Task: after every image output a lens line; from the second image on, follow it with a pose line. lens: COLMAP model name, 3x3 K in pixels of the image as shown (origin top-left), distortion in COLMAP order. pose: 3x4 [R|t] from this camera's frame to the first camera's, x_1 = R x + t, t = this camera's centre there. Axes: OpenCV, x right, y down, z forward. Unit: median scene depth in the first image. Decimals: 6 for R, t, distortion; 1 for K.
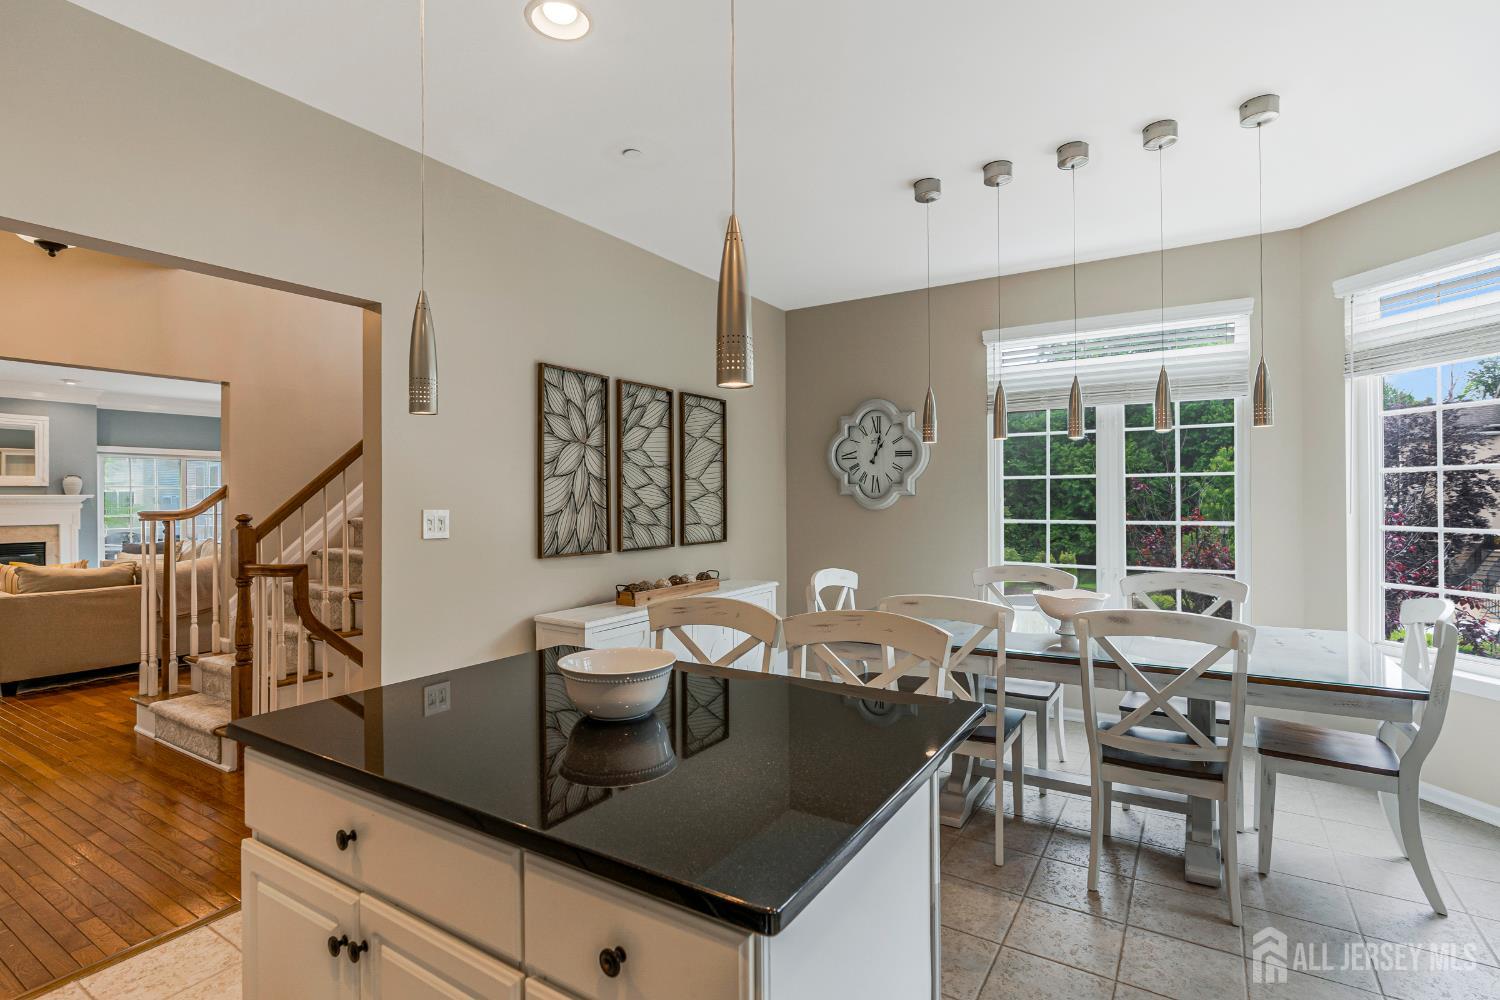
lens RADIAL K [[708.7, 0, 744.8], [0, 708.7, 504.2], [0, 0, 1]] dist [-0.004335, -0.000690]
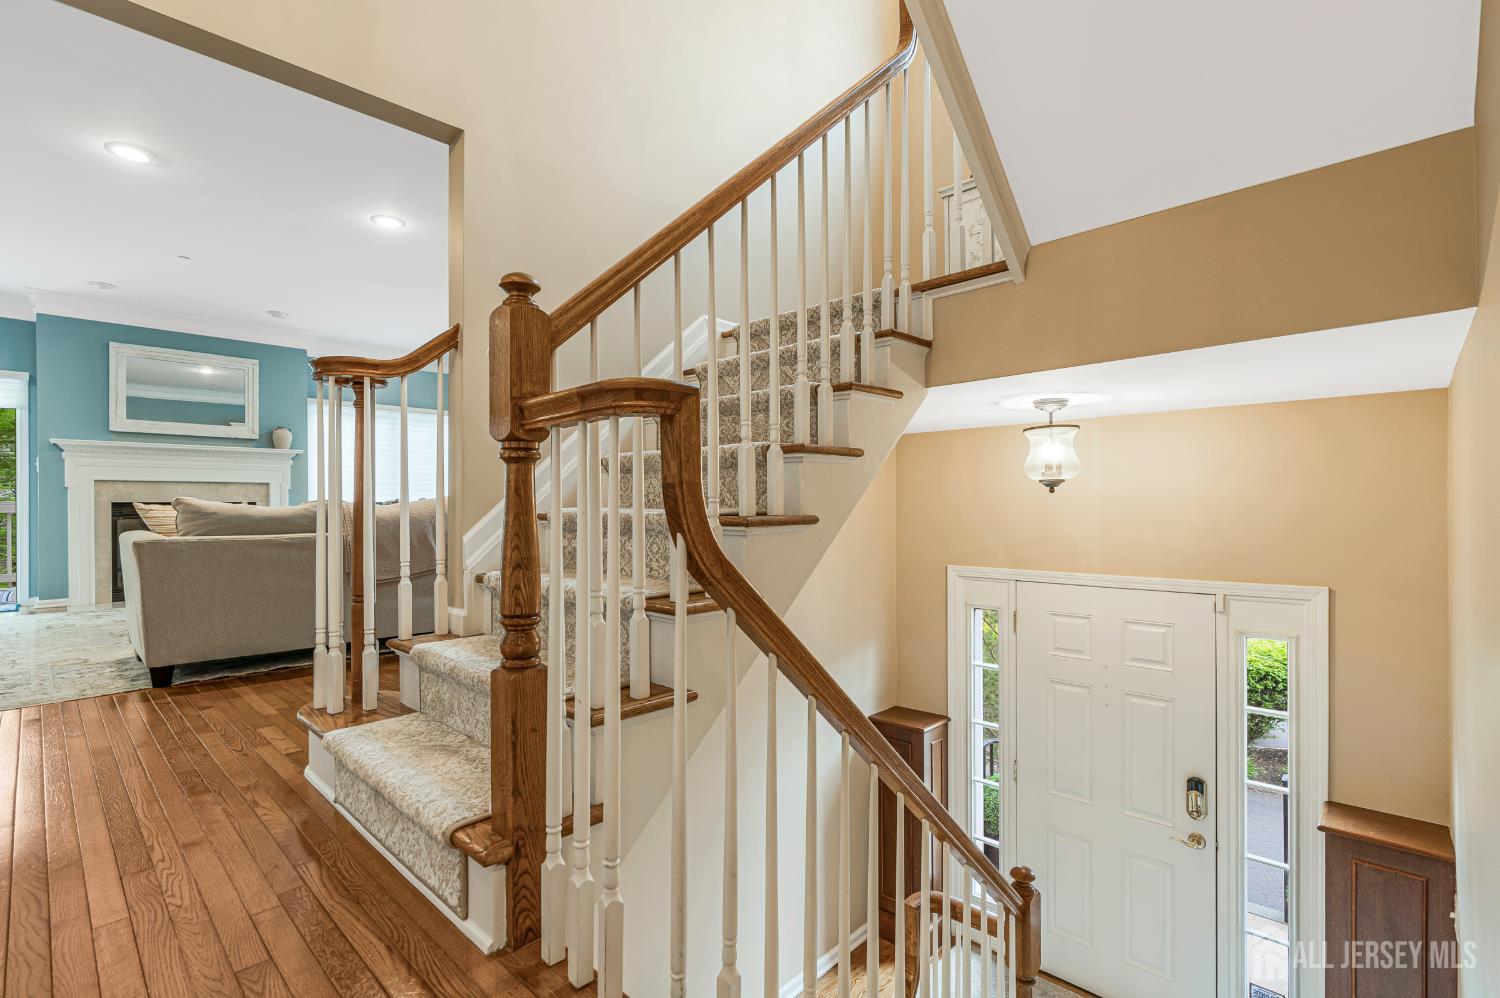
lens RADIAL K [[717.1, 0, 750.8], [0, 717.1, 513.1], [0, 0, 1]] dist [-0.004020, -0.000066]
pose [[0.977671, 0.005093, -0.210082, -0.427303], [-0.003161, 0.999950, 0.009531, 0.118229], [0.210120, -0.008654, 0.977637, 0.547479]]
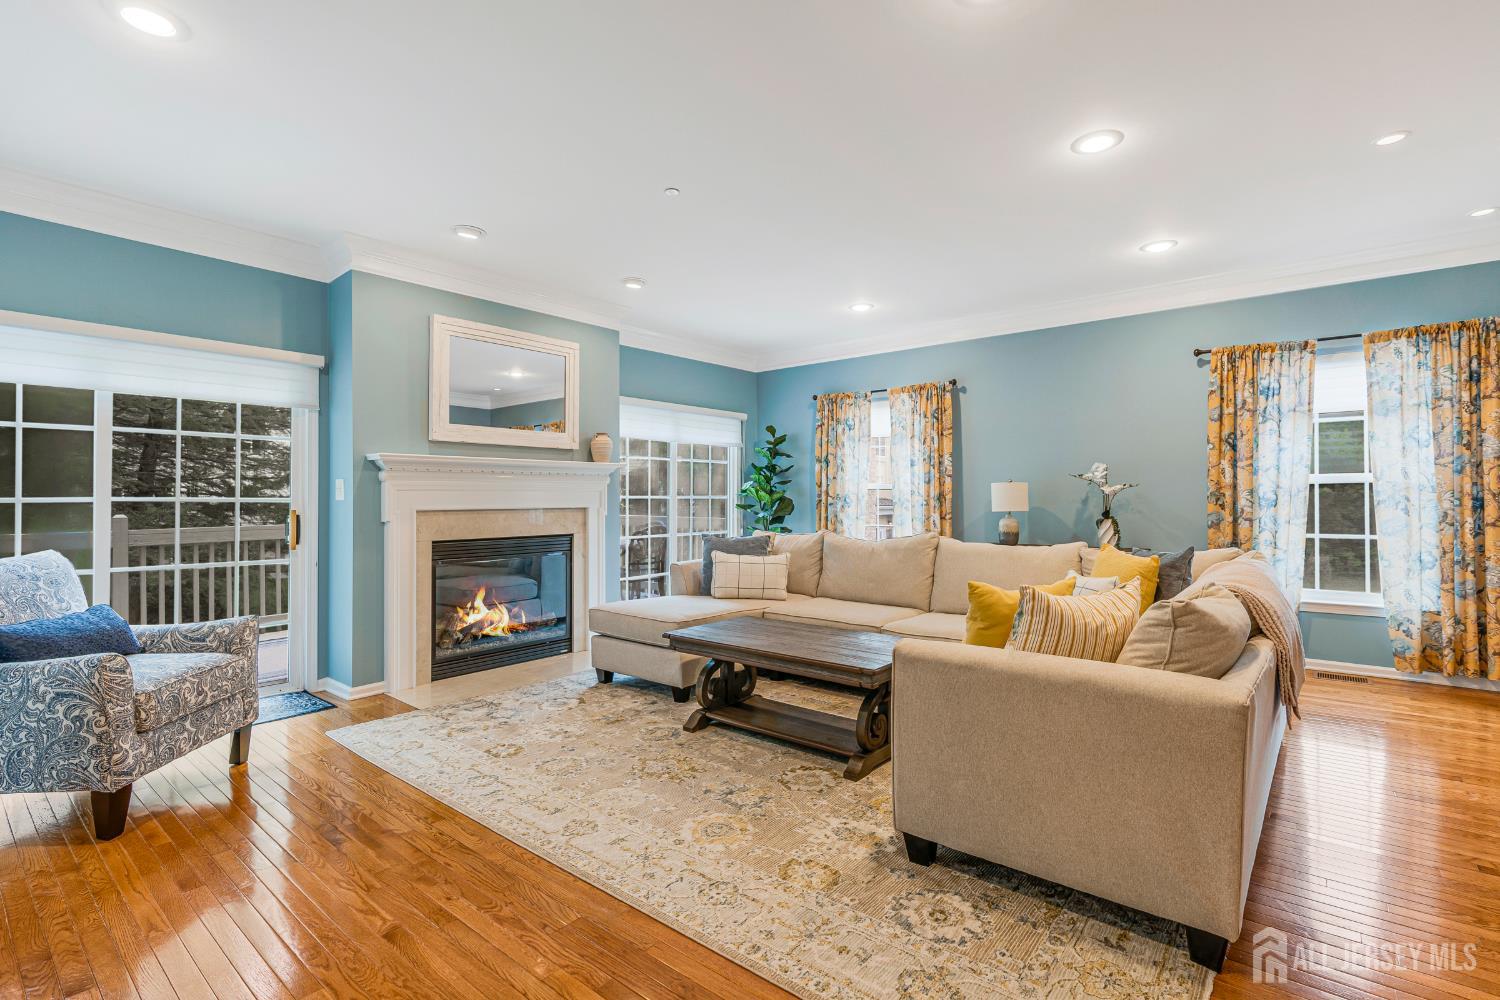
lens RADIAL K [[689.5, 0, 766.5], [0, 689.5, 508.7], [0, 0, 1]] dist [-0.002439, 0.000063]
pose [[0.994532, 0.002917, -0.104388, -1.565988], [-0.001150, 0.999855, 0.016992, 0.039653], [0.104422, -0.016779, 0.994392, 0.788160]]
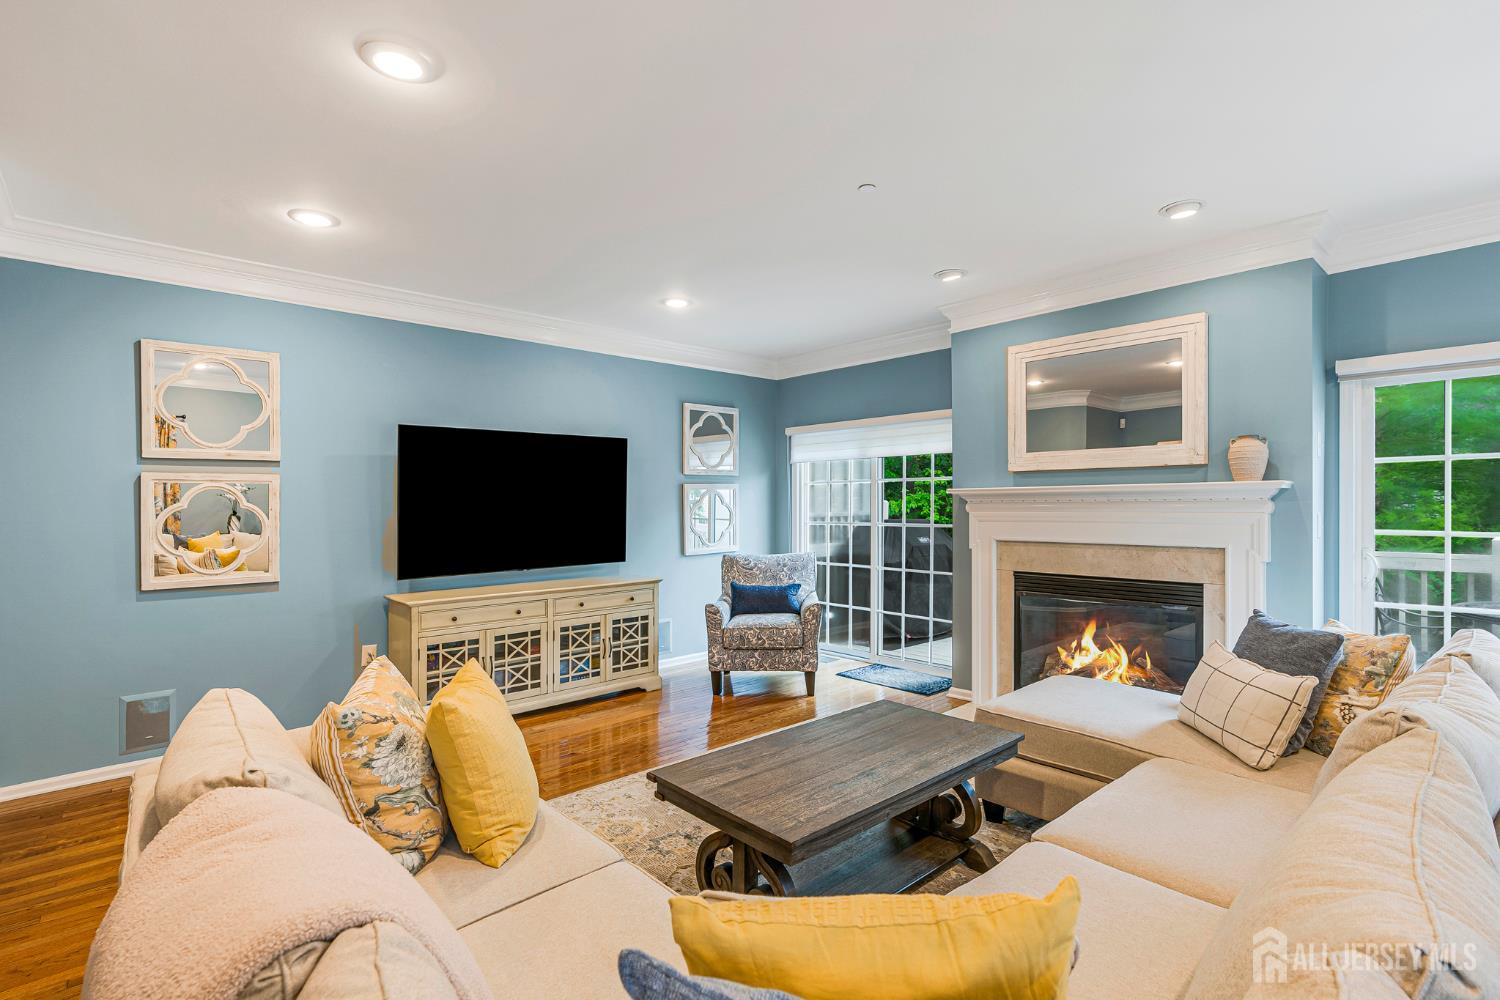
lens RADIAL K [[708.7, 0, 744.8], [0, 708.7, 504.2], [0, 0, 1]] dist [-0.004335, -0.000690]
pose [[-0.265884, 0.001195, -0.964004, -0.973632], [0.004418, 0.999990, 0.000021, -0.001291], [0.963995, -0.004253, -0.265887, 1.754326]]
